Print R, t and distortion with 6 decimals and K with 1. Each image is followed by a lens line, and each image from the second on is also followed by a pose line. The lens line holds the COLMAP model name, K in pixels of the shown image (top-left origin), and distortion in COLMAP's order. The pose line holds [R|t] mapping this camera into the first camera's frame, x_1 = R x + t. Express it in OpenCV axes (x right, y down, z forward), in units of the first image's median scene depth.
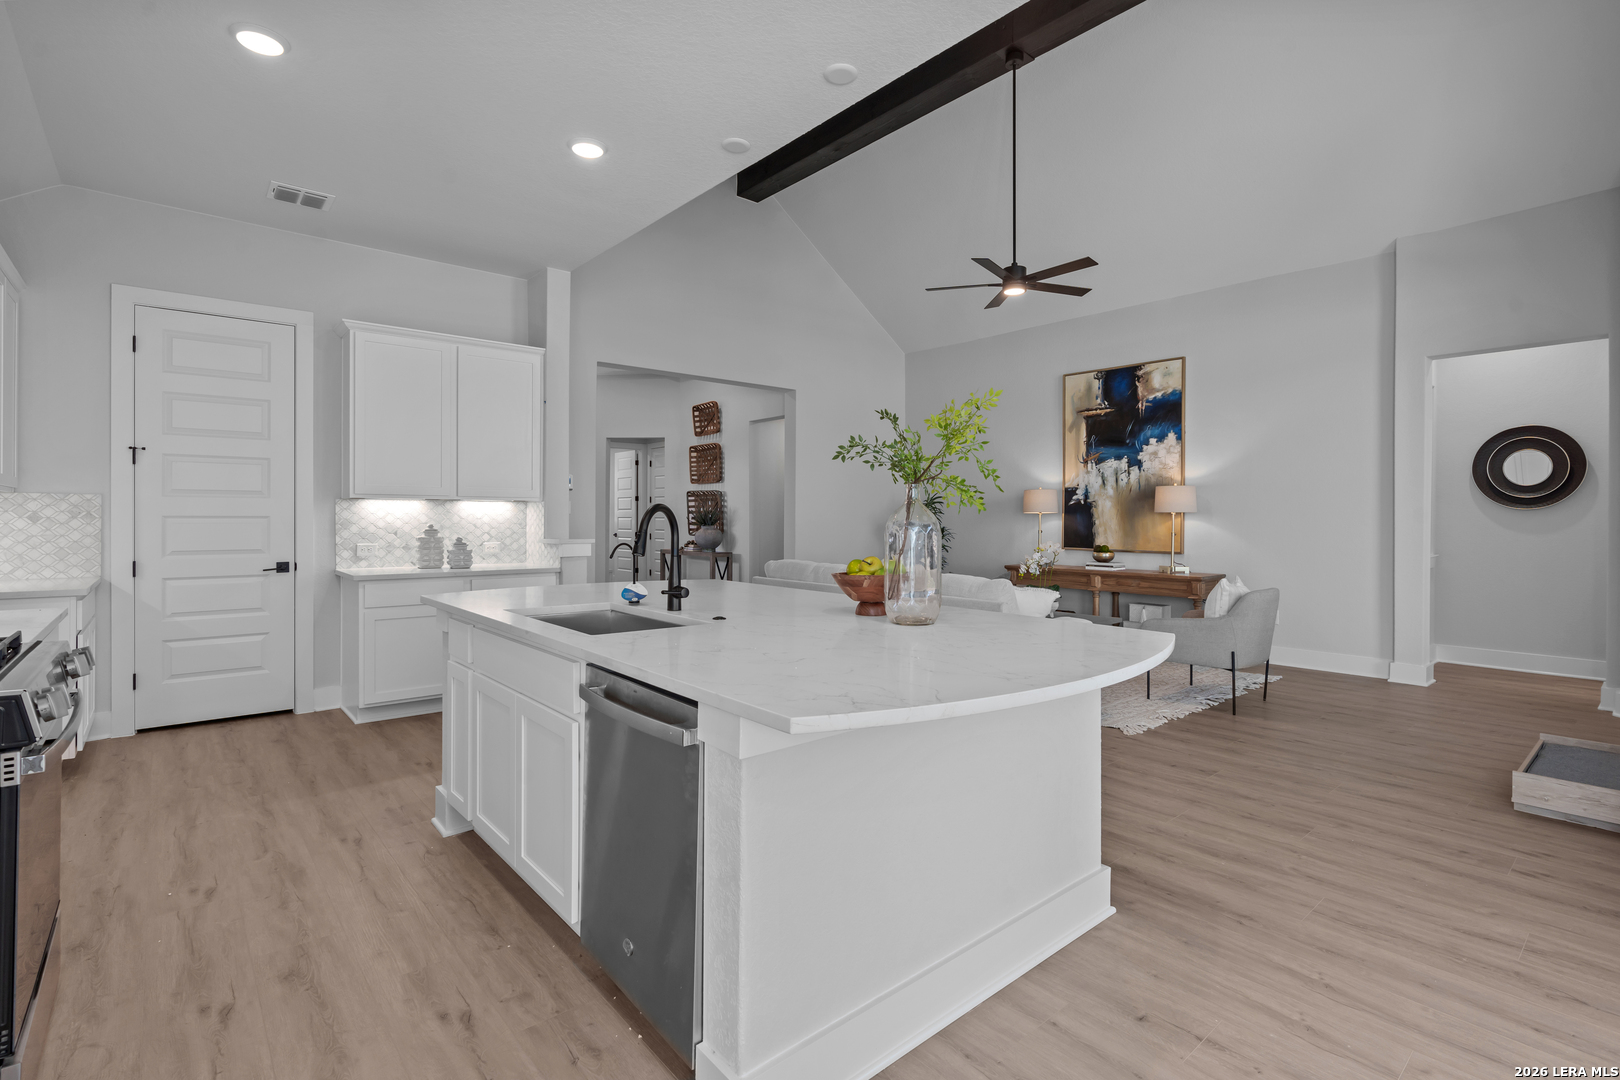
lens RADIAL K [[750.7, 0, 804.7], [0, 750.7, 519.1], [0, 0, 1]] dist [-0.013377, 0.004128]
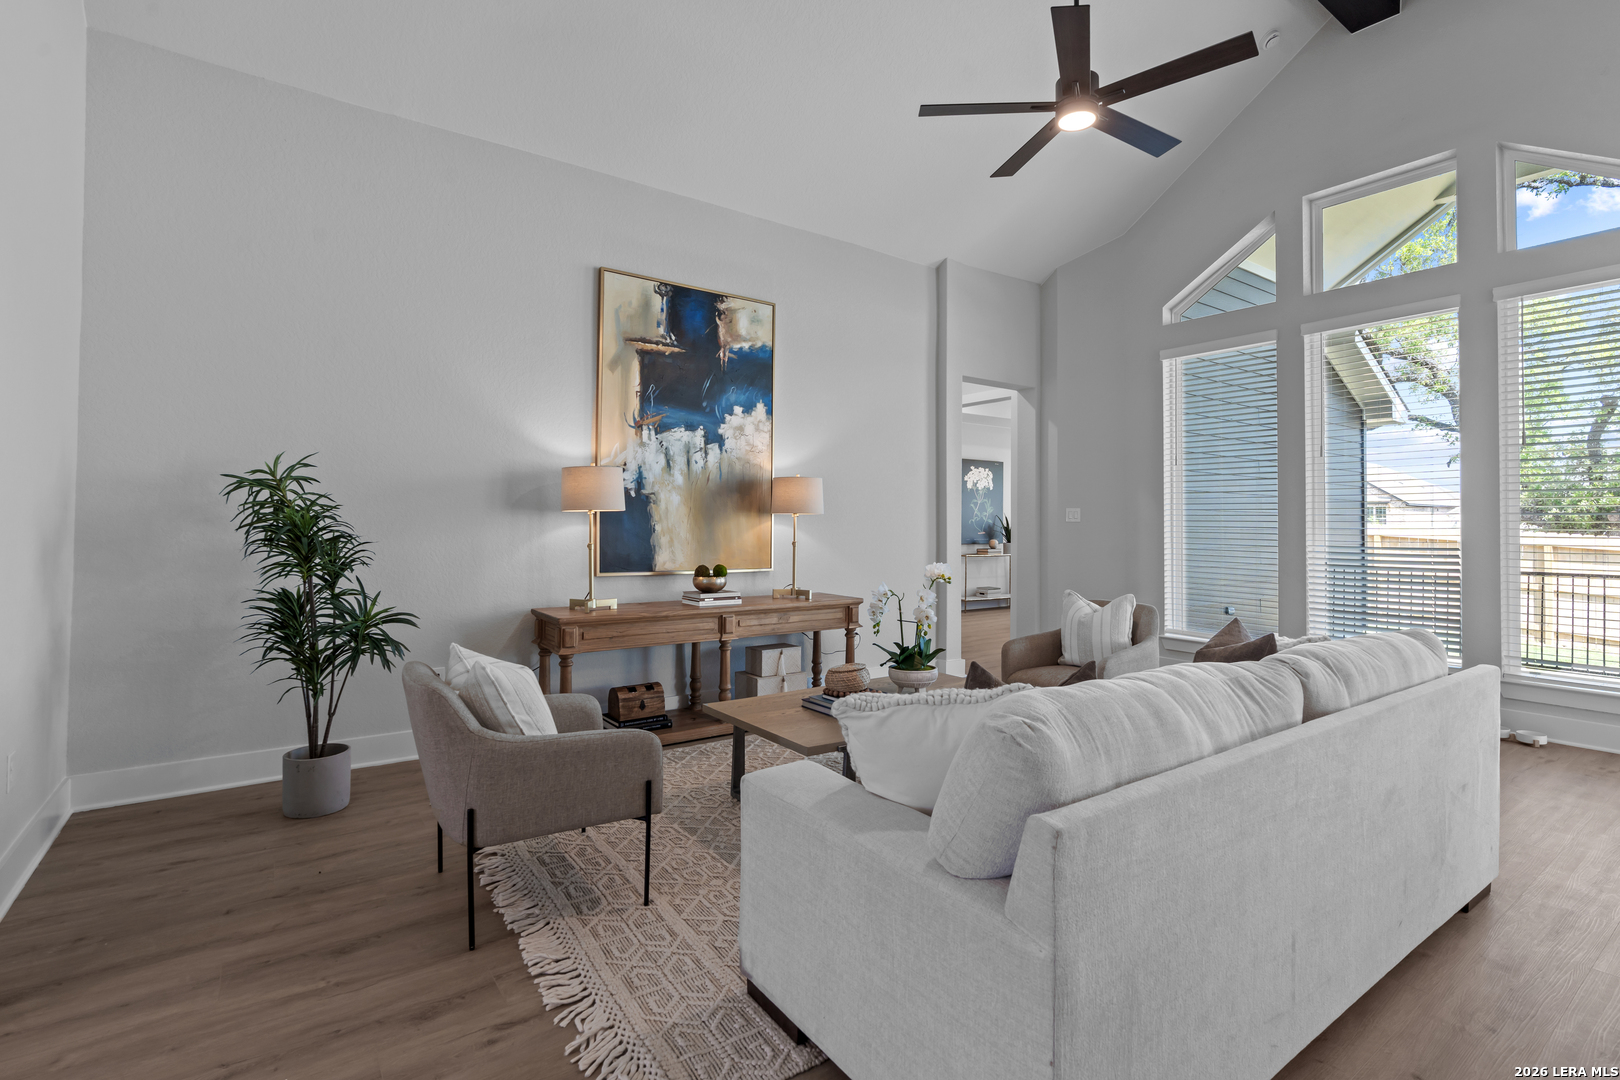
lens RADIAL K [[750.7, 0, 802.4], [0, 750.7, 515.8], [0, 0, 1]] dist [-0.013377, 0.004128]
pose [[0.097722, 0.006483, 0.995193, -0.322510], [-0.005299, 0.999968, -0.005993, -0.003931], [-0.995200, -0.004688, 0.097754, 1.277314]]
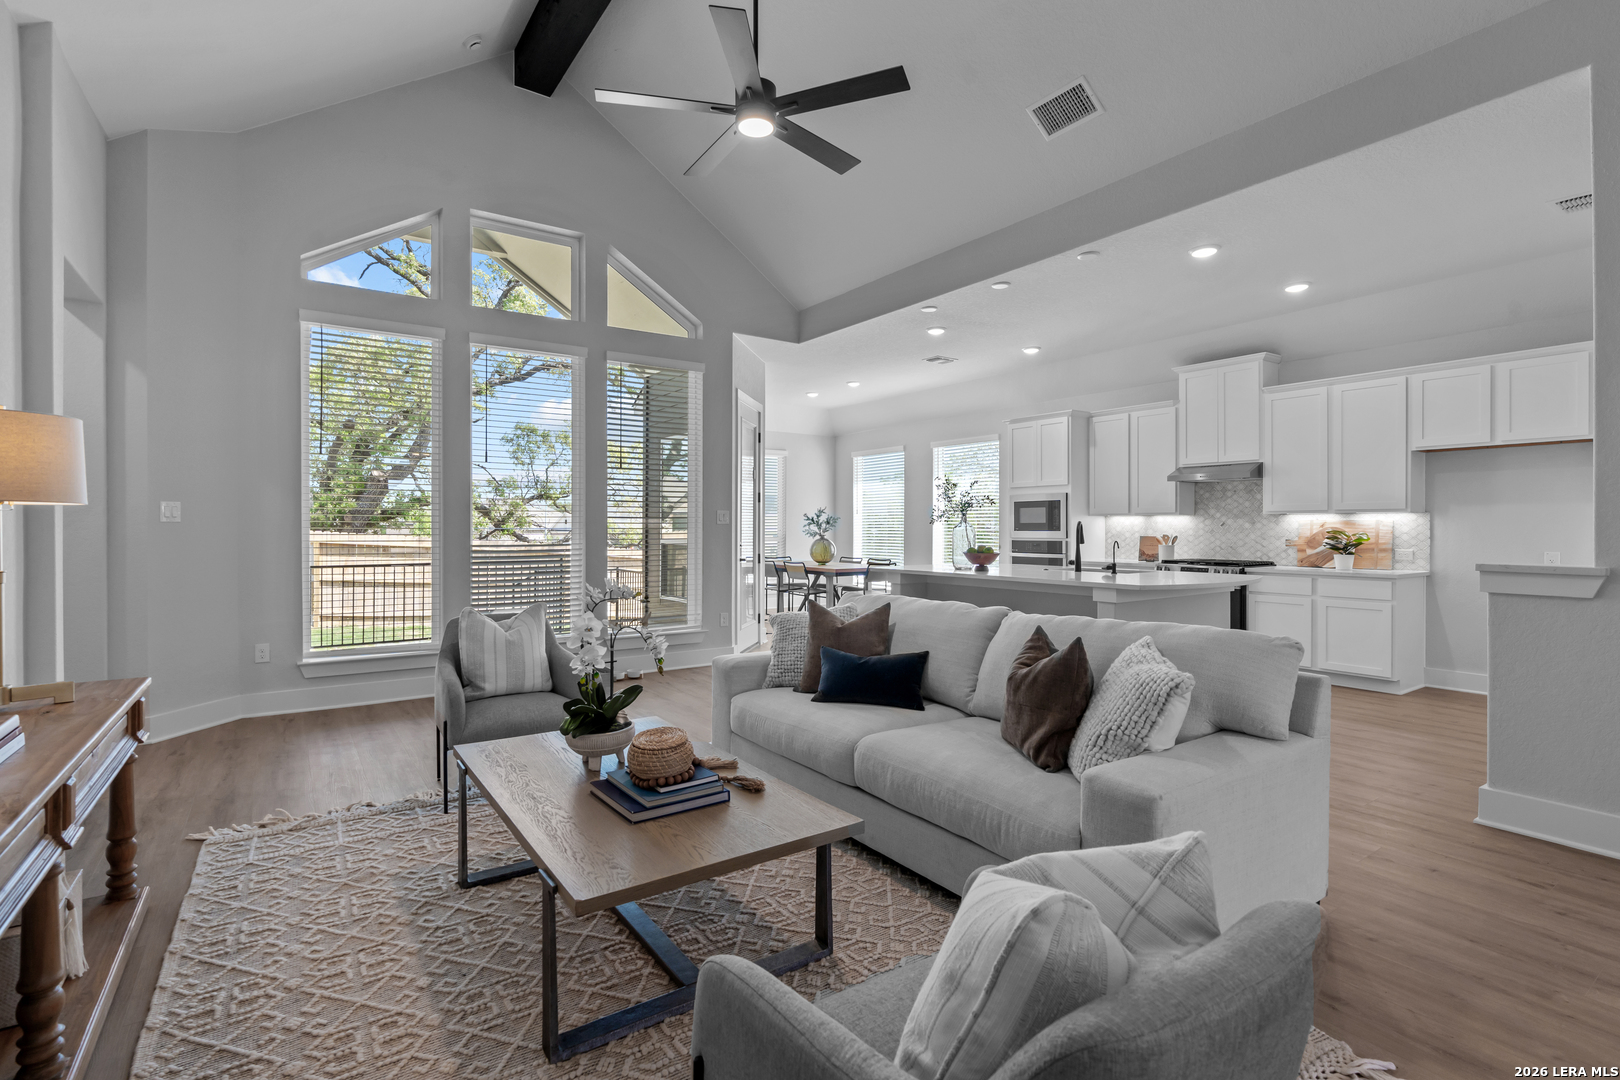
lens RADIAL K [[750.7, 0, 801.4], [0, 750.7, 532.5], [0, 0, 1]] dist [-0.013377, 0.004128]
pose [[-0.993774, -0.004315, 0.111330, 0.196832], [-0.003398, 0.999959, 0.008431, -0.001608], [-0.111362, 0.008000, -0.993748, 1.729097]]
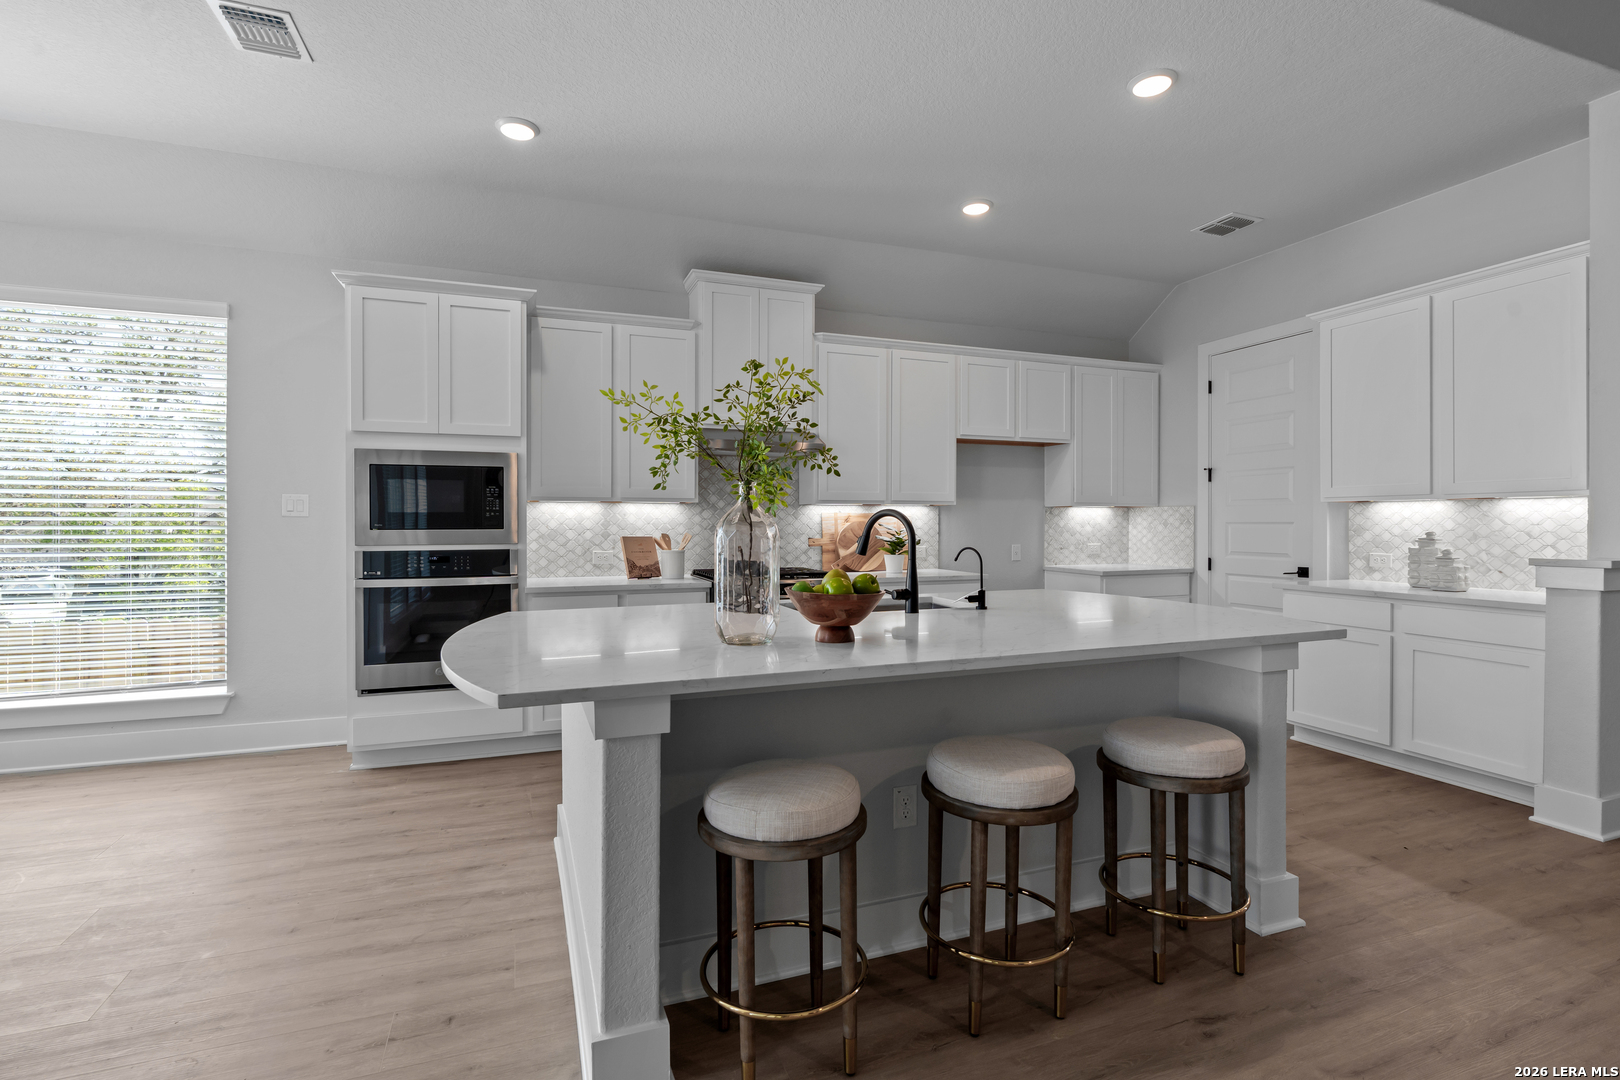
lens RADIAL K [[750.7, 0, 800.4], [0, 750.7, 525.1], [0, 0, 1]] dist [-0.013377, 0.004128]
pose [[-0.341799, -0.000573, -0.939773, 0.455752], [-0.002429, 0.999997, 0.000273, 0.001590], [0.939770, 0.002376, -0.341799, 0.659646]]
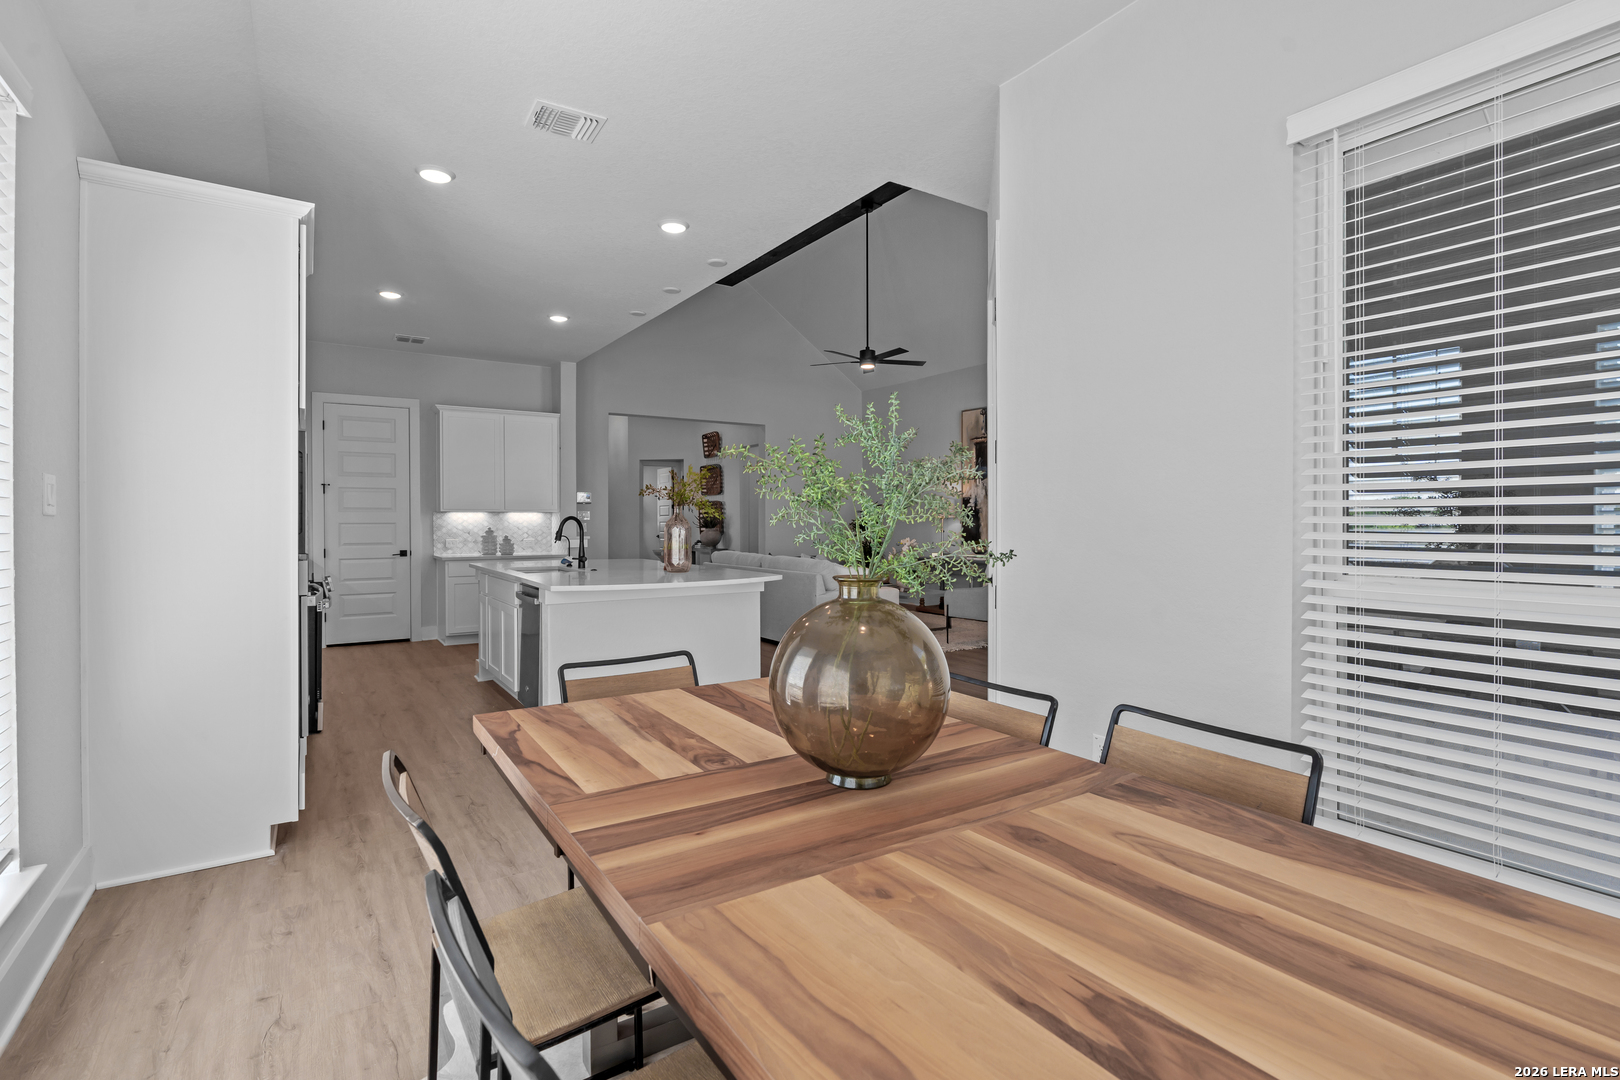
lens RADIAL K [[750.7, 0, 810.1], [0, 750.7, 527.6], [0, 0, 1]] dist [-0.013377, 0.004128]
pose [[0.993517, -0.004207, -0.113607, 0.372245], [0.005026, 0.999963, 0.006924, -0.000103], [0.113574, -0.007450, 0.993502, -0.526785]]
